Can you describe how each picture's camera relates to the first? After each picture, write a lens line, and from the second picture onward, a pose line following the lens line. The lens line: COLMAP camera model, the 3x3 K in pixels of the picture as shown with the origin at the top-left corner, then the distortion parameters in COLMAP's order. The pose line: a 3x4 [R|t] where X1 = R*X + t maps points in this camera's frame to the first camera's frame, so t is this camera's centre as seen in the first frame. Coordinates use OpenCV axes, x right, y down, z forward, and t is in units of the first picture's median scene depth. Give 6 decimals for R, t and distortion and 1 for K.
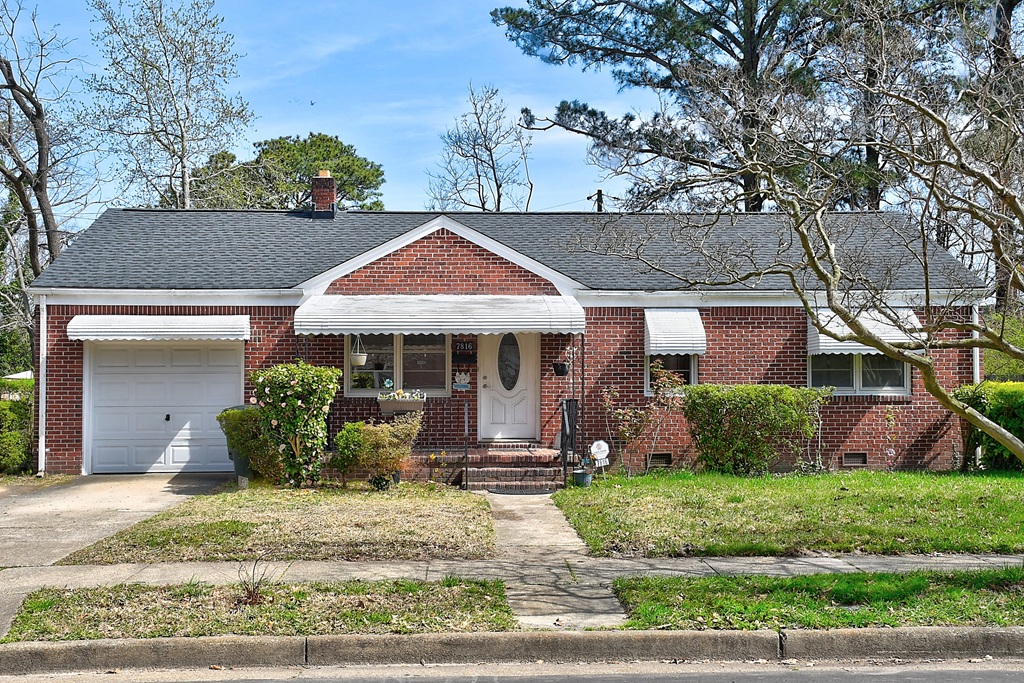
lens RADIAL K [[1181.6, 0, 487.2], [0, 1181.6, 281.1], [0, 0, 1]] dist [0.085972, 0.000000]
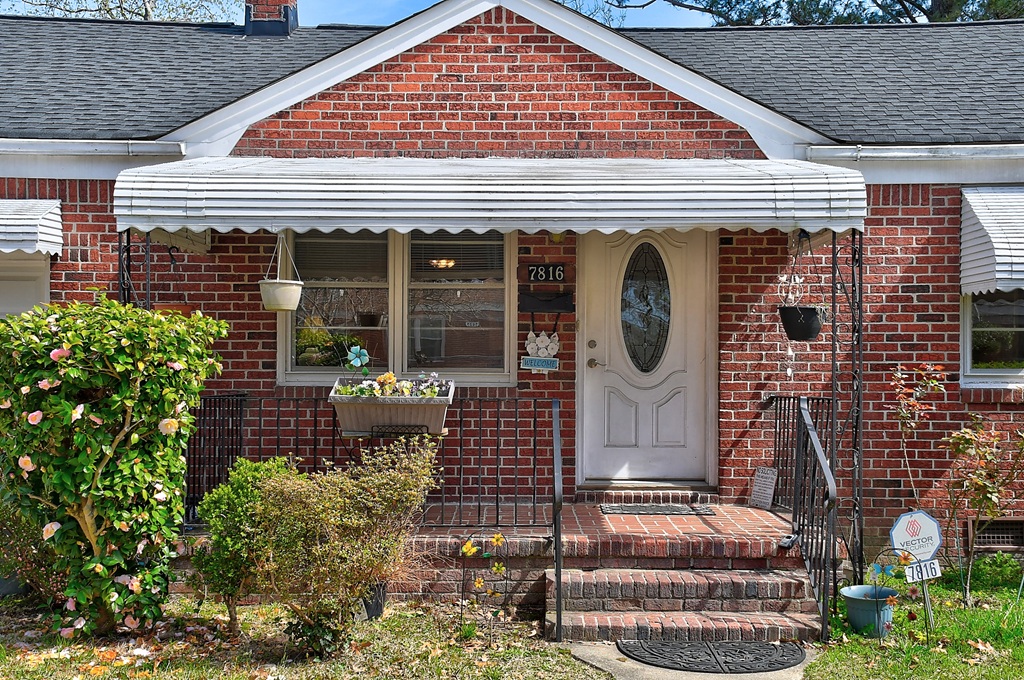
lens RADIAL K [[1252.6, 0, 508.8], [0, 1252.6, 336.7], [0, 0, 1]] dist [0.190231, 0.000000]
pose [[0.999437, 0.004397, -0.033260, -0.017911], [-0.001964, 0.997340, 0.072857, 0.044777], [0.033492, -0.072751, 0.996788, 0.531160]]
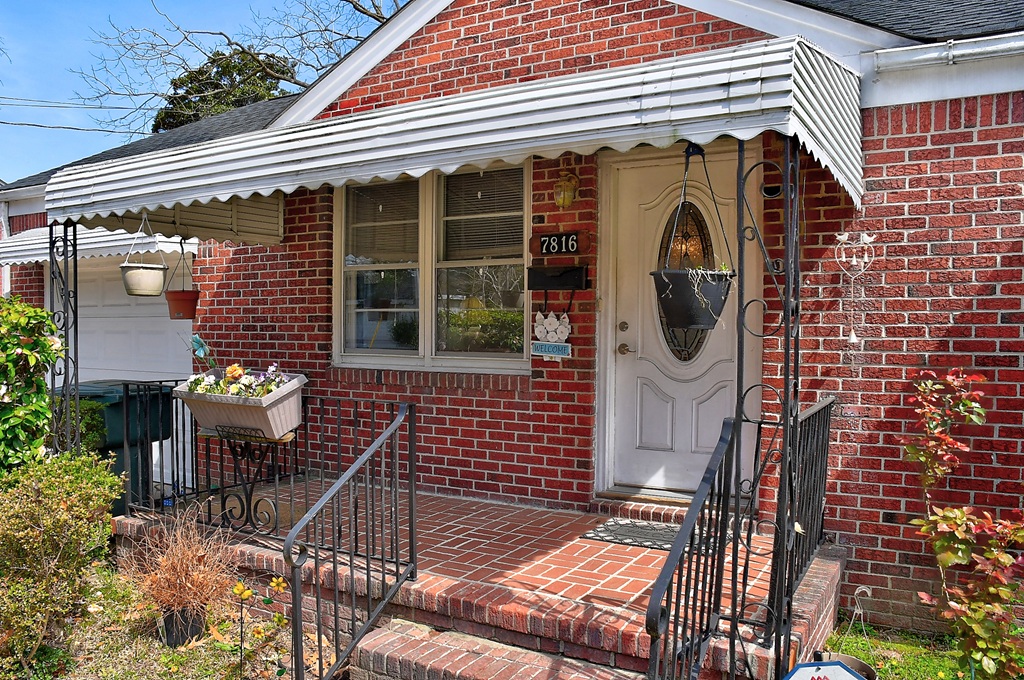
lens RADIAL K [[804.2, 0, 507.3], [0, 804.2, 341.8], [0, 0, 1]] dist [-0.113462, 0.073897]
pose [[0.850313, 0.014767, -0.526071, 0.104904], [0.044764, 0.993954, 0.100254, 0.060068], [0.524371, -0.108796, 0.844511, 0.776267]]
